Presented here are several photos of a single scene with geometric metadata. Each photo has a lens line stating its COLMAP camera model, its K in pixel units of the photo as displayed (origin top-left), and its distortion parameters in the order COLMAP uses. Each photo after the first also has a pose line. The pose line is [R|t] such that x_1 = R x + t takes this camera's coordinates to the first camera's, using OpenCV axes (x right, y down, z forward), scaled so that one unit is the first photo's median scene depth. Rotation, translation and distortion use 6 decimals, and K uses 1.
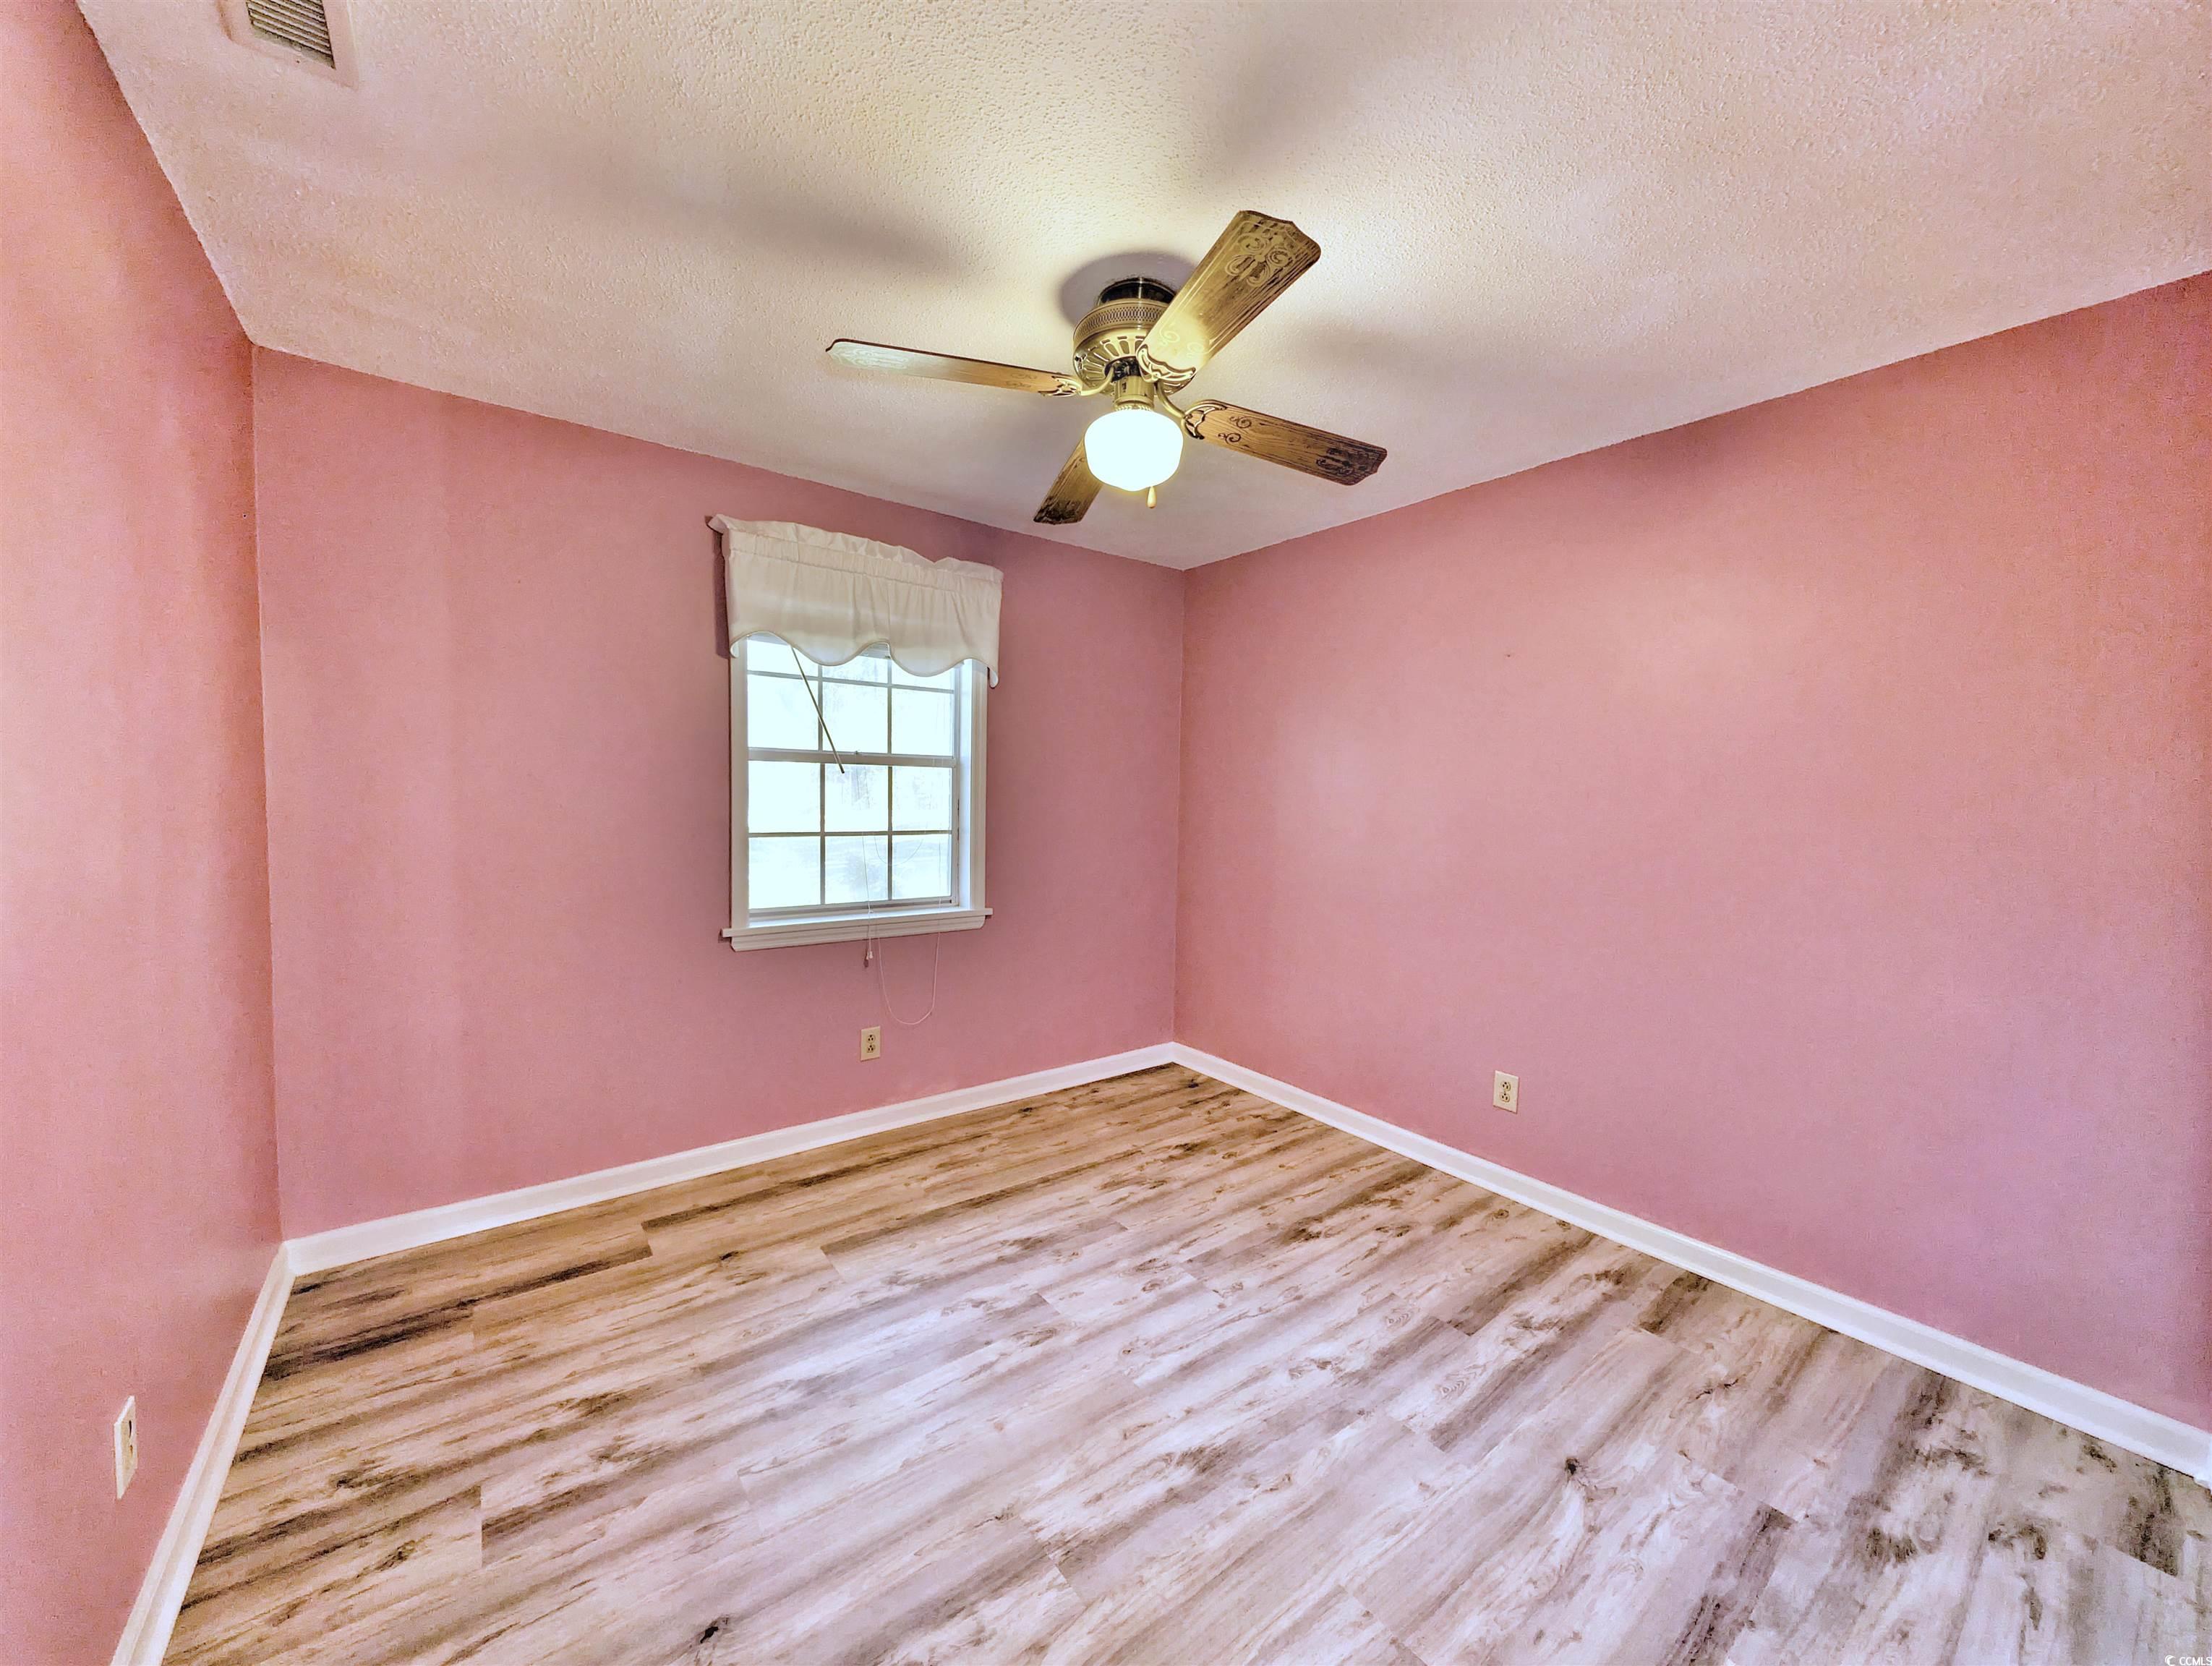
lens RADIAL K [[832.8, 0, 1093.1], [0, 832.8, 829.1], [0, 0, 1]] dist [0.010324, -0.004463]
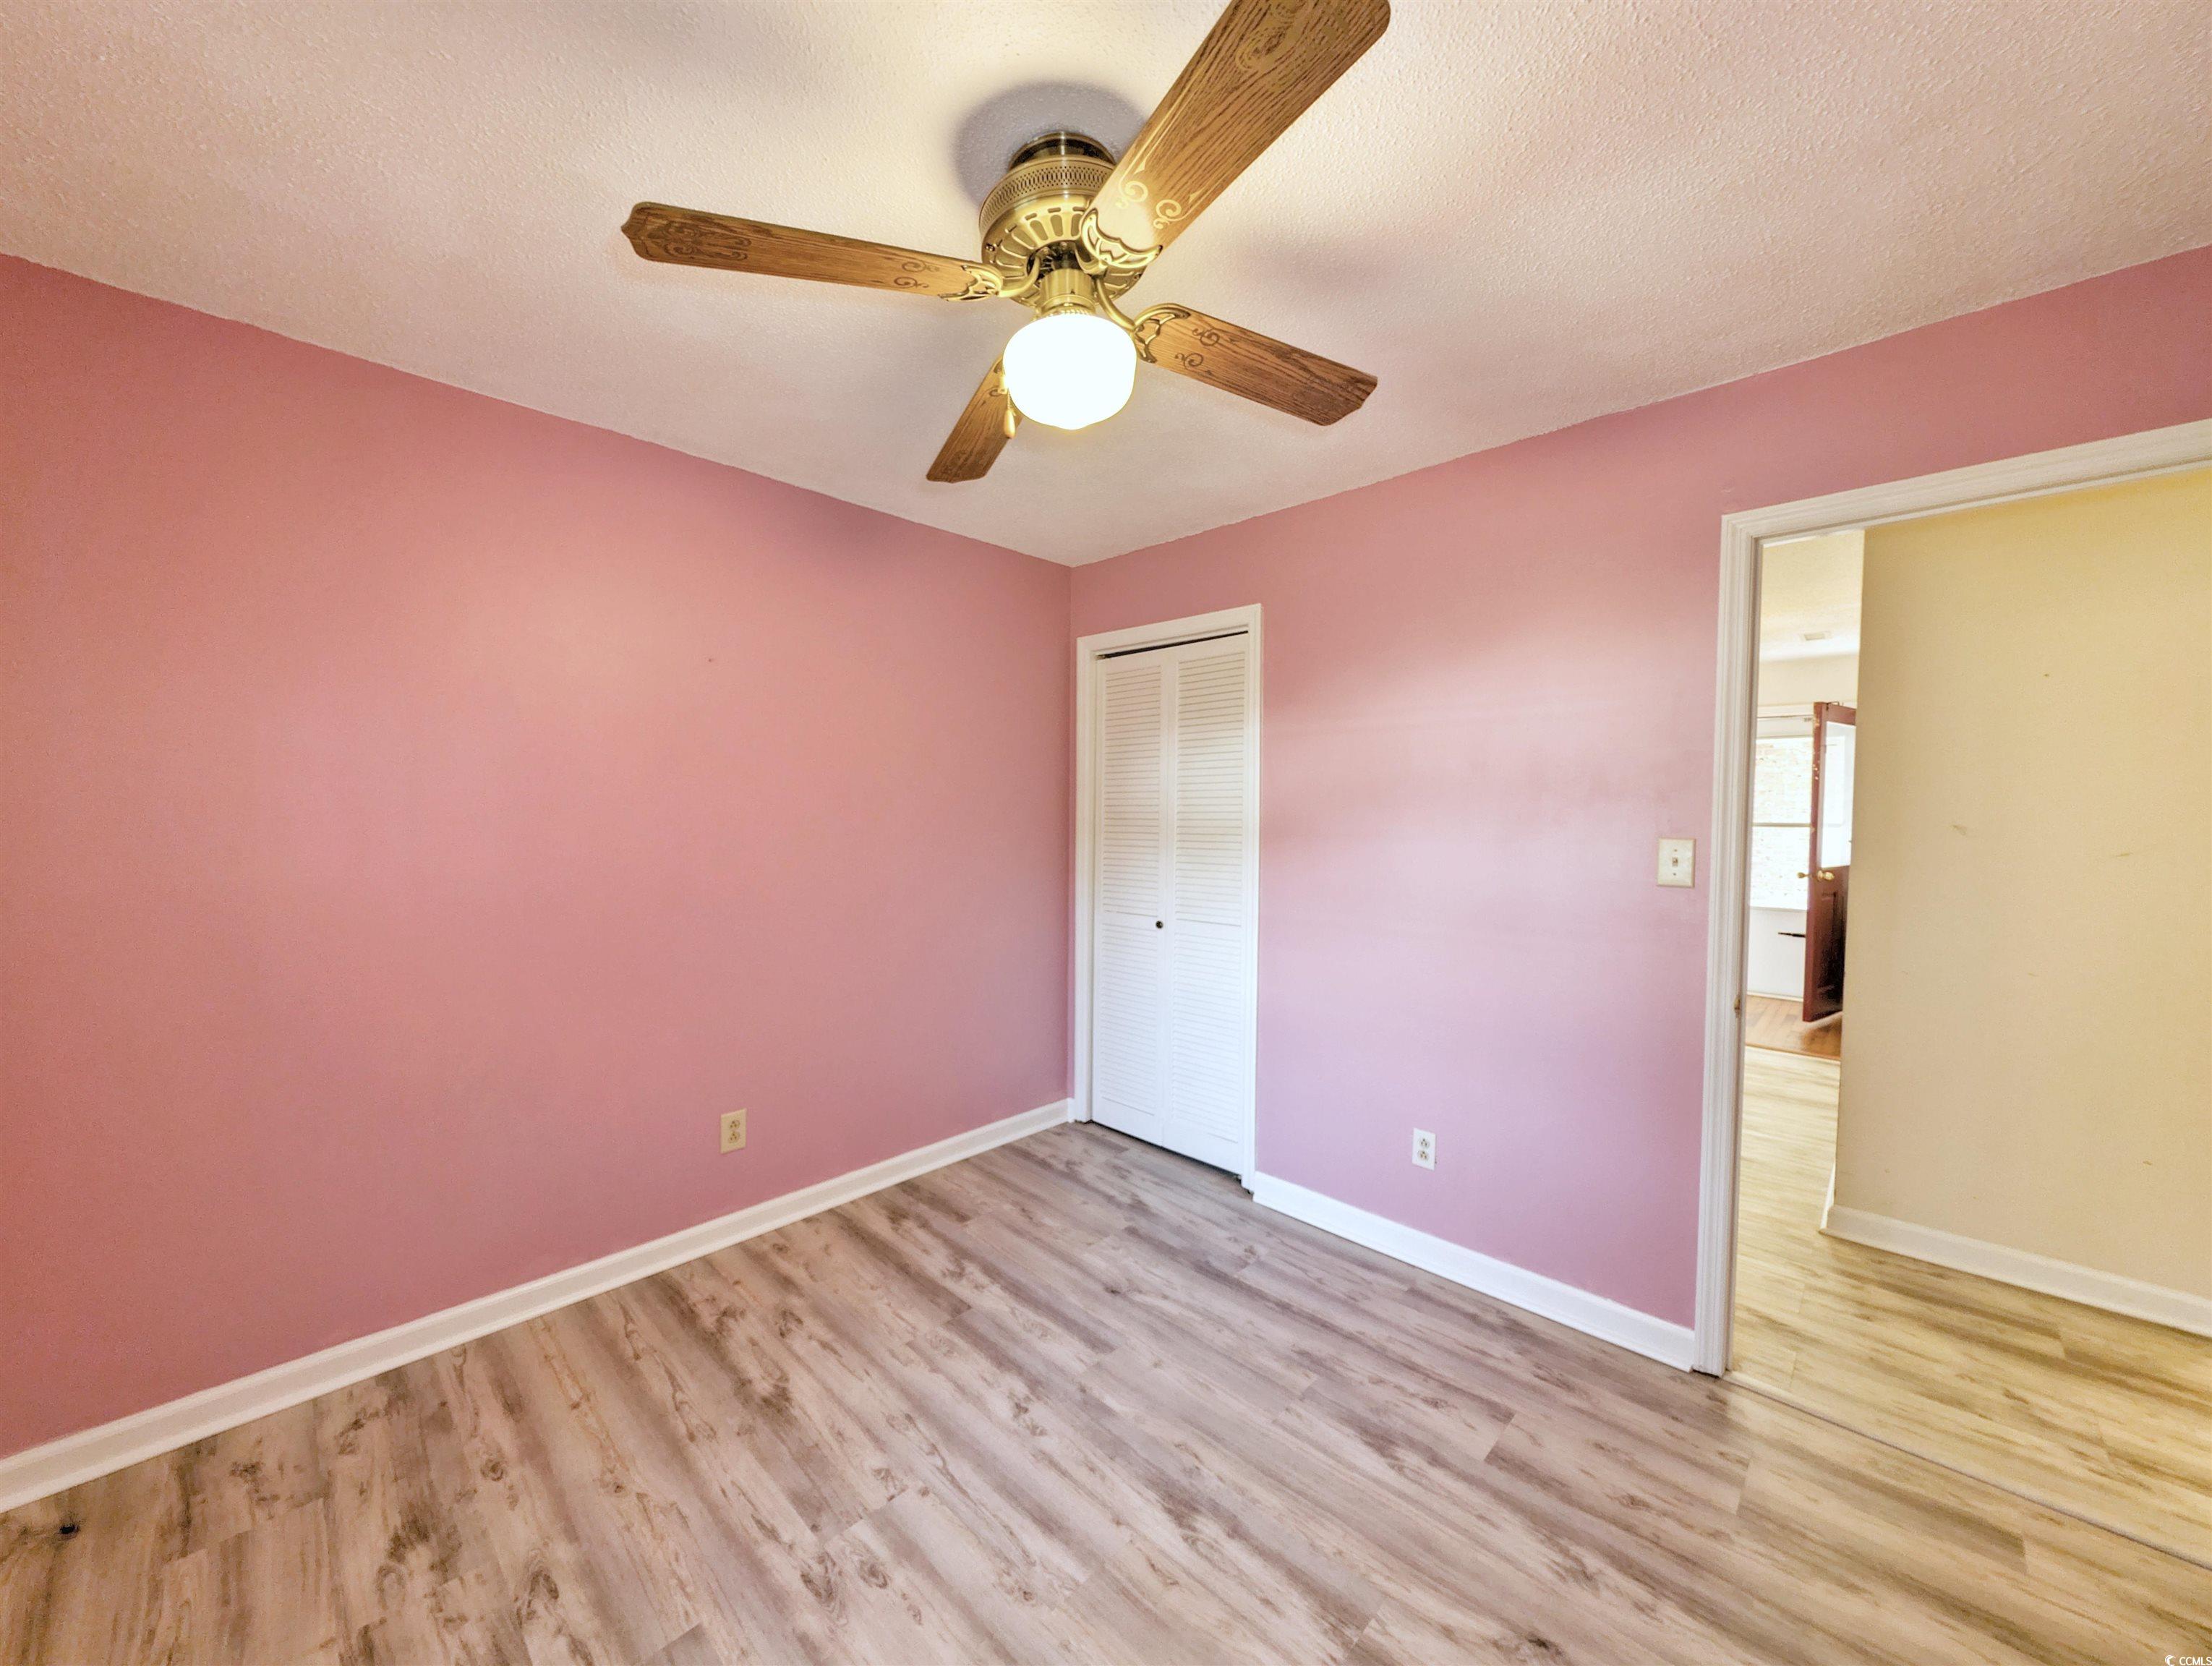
lens RADIAL K [[832.8, 0, 1102.3], [0, 832.8, 827.1], [0, 0, 1]] dist [0.010324, -0.004463]
pose [[-0.148146, -0.052718, 0.987559, -0.542969], [0.038933, 0.997493, 0.059088, -0.072100], [-0.988199, 0.047203, -0.145723, 0.833105]]
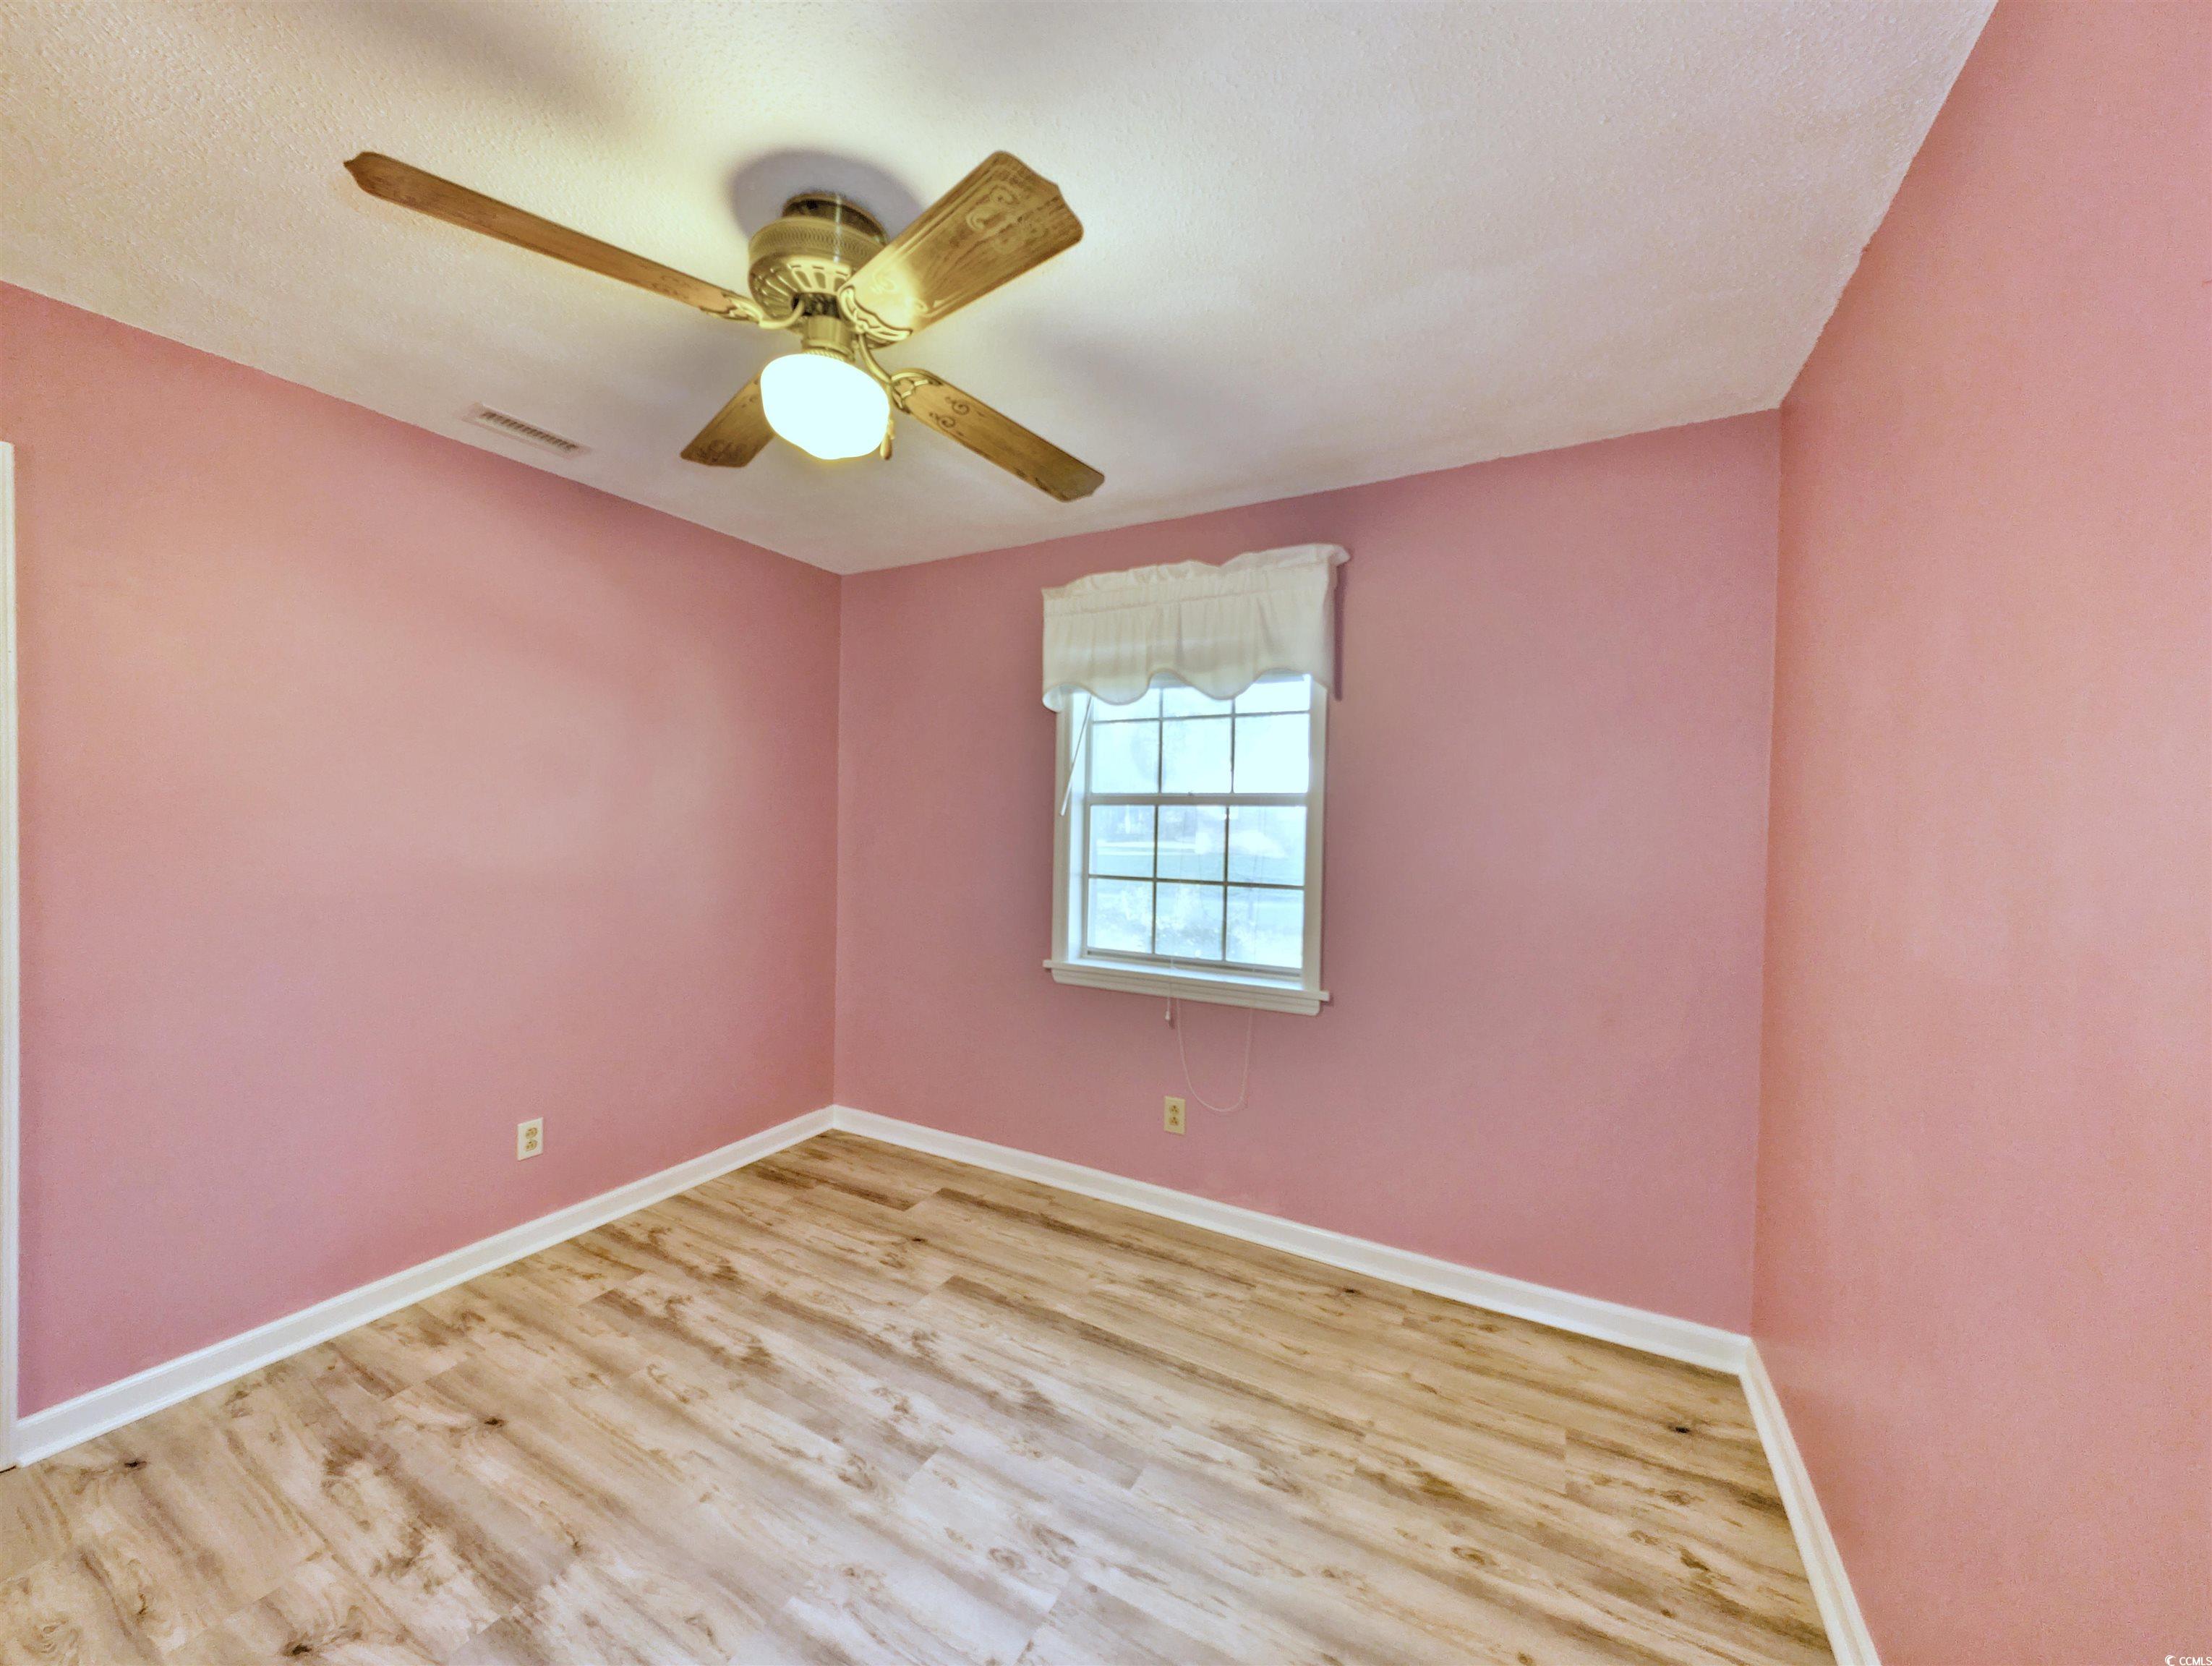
lens RADIAL K [[832.8, 0, 1093.1], [0, 832.8, 828.0], [0, 0, 1]] dist [0.010324, -0.004463]
pose [[0.405278, -0.001122, -0.914193, 0.678615], [-0.052877, 0.998296, -0.024667, -0.033586], [0.912663, 0.058336, 0.404528, 0.704974]]
